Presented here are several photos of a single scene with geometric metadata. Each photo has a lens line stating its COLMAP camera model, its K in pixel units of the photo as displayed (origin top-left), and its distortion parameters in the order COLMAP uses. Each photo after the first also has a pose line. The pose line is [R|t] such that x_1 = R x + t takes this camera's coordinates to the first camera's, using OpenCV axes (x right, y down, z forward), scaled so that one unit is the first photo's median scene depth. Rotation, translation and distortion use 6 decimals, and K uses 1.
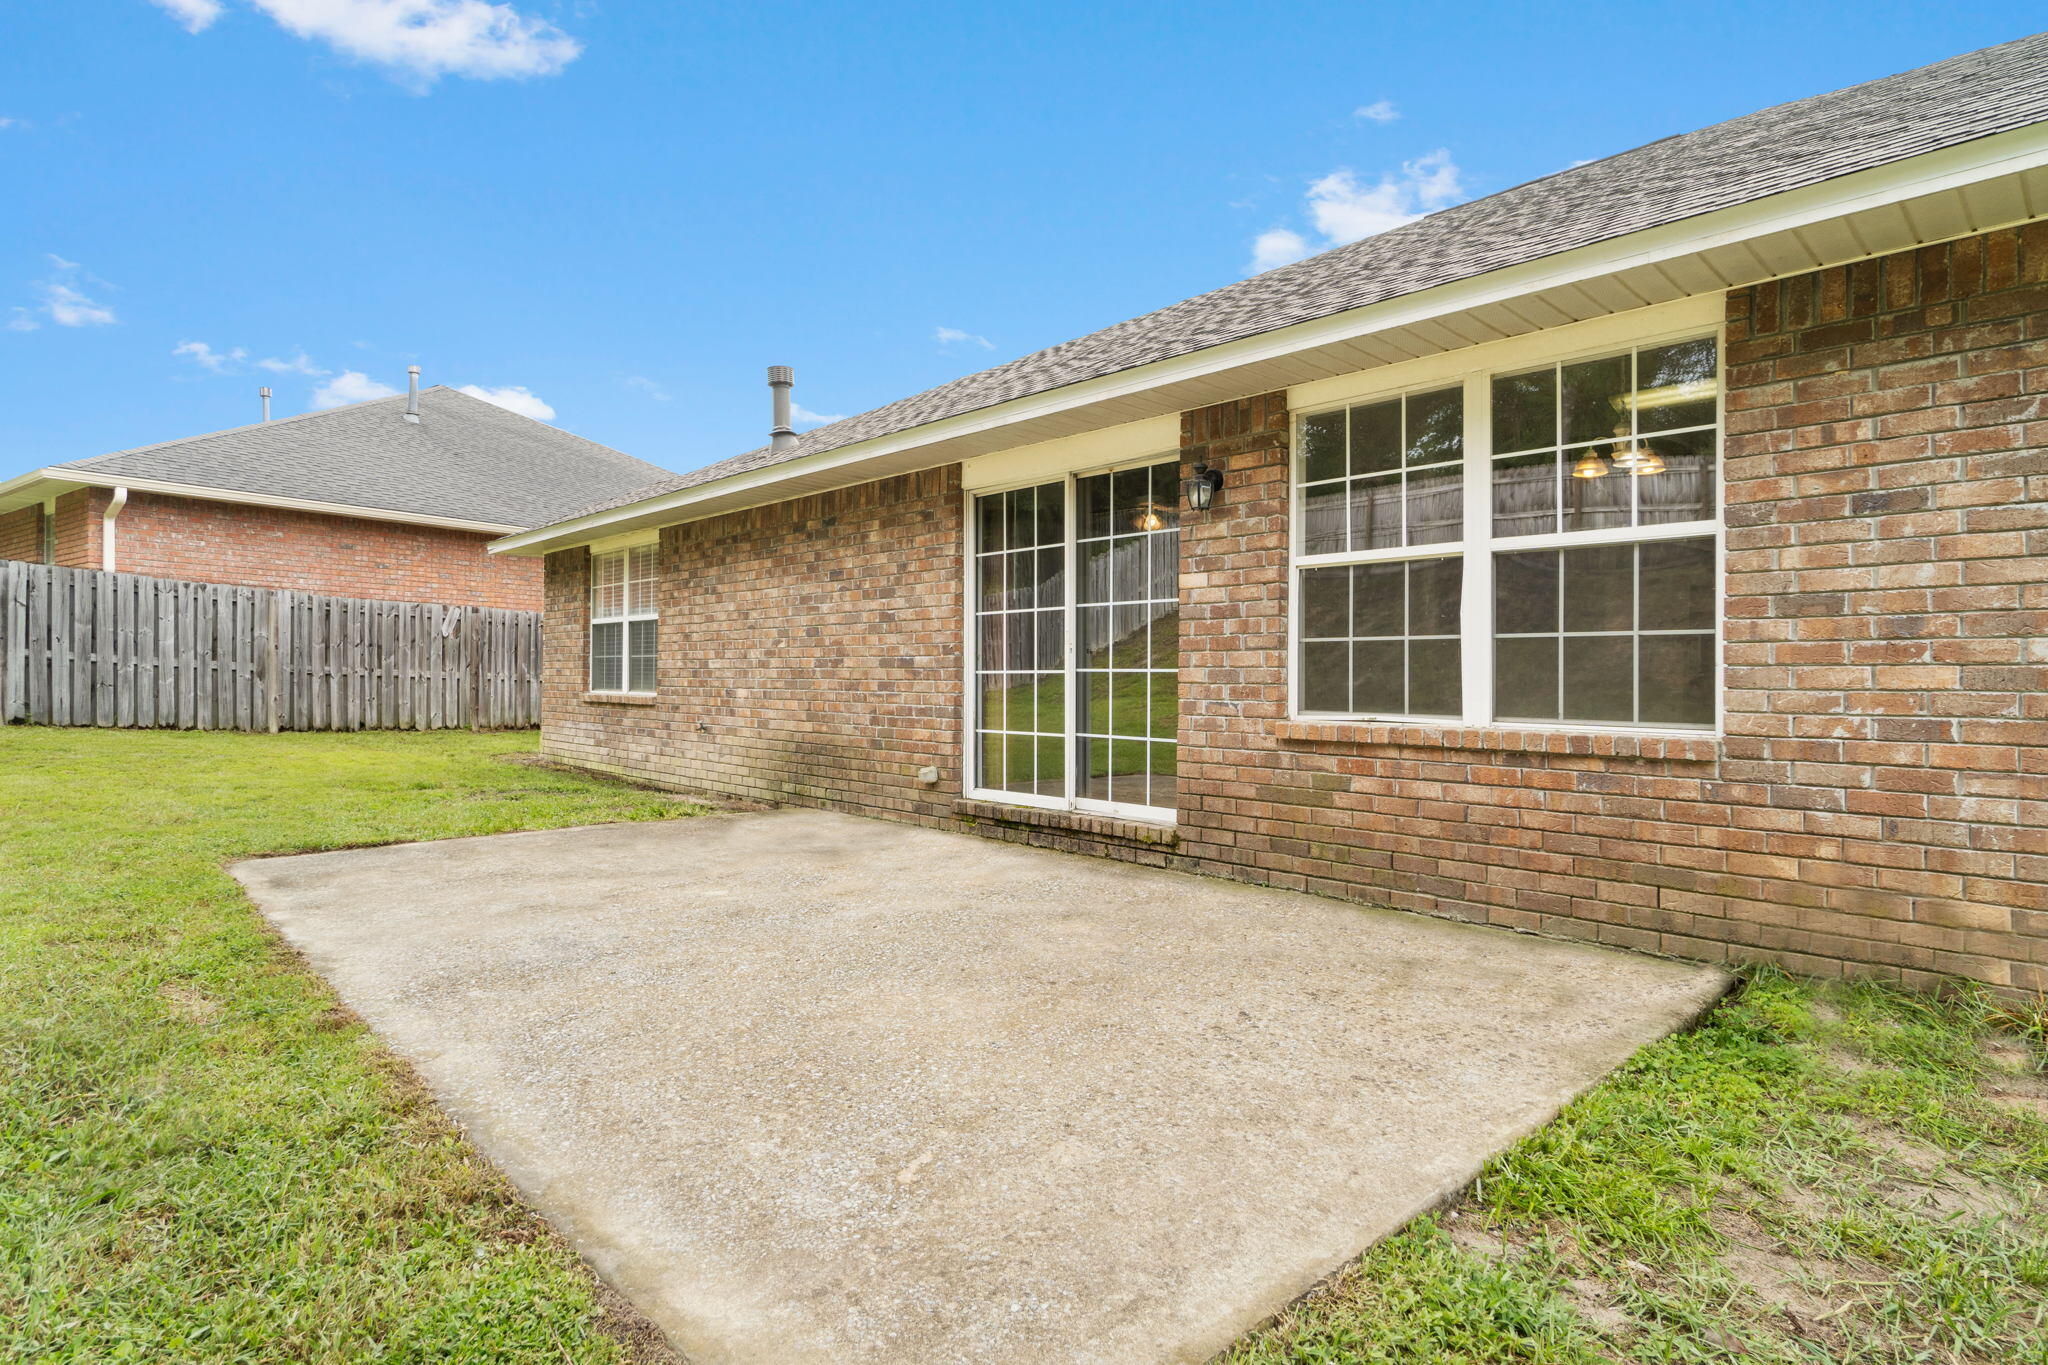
lens RADIAL K [[1061.4, 0, 1026.9], [0, 1061.4, 680.4], [0, 0, 1]] dist [-0.008020, 0.000179]
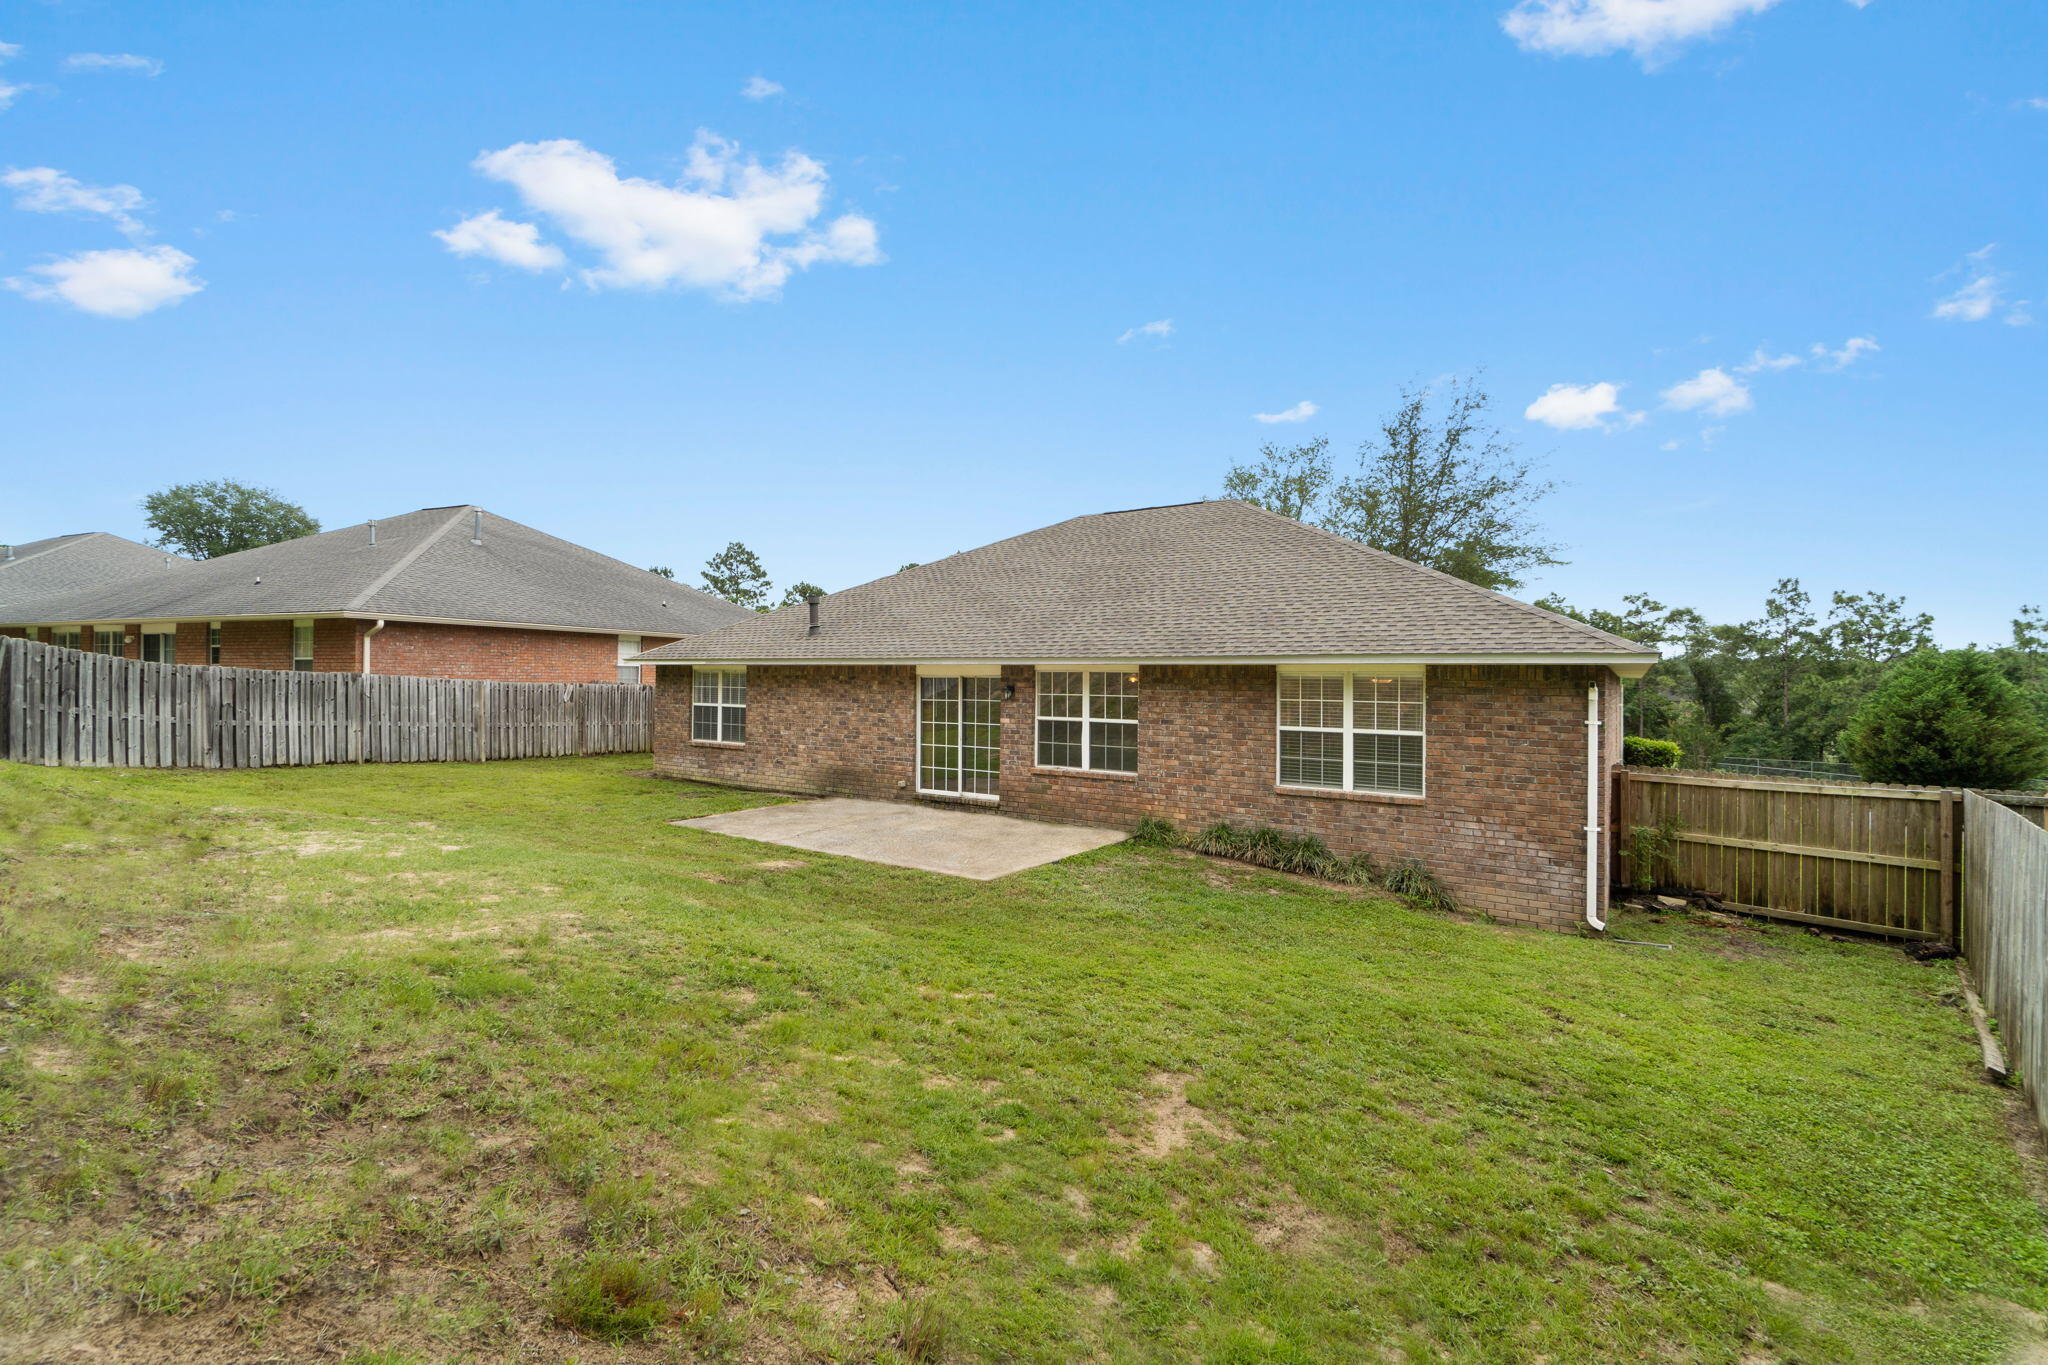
lens RADIAL K [[957.2, 0, 1025.3], [0, 957.2, 681.5], [0, 0, 1]] dist [-0.004291, -0.000724]
pose [[0.979165, -0.001063, 0.203064, -0.286293], [-0.001213, 0.999938, 0.011083, -0.196395], [-0.203063, -0.011098, 0.979103, -1.417519]]
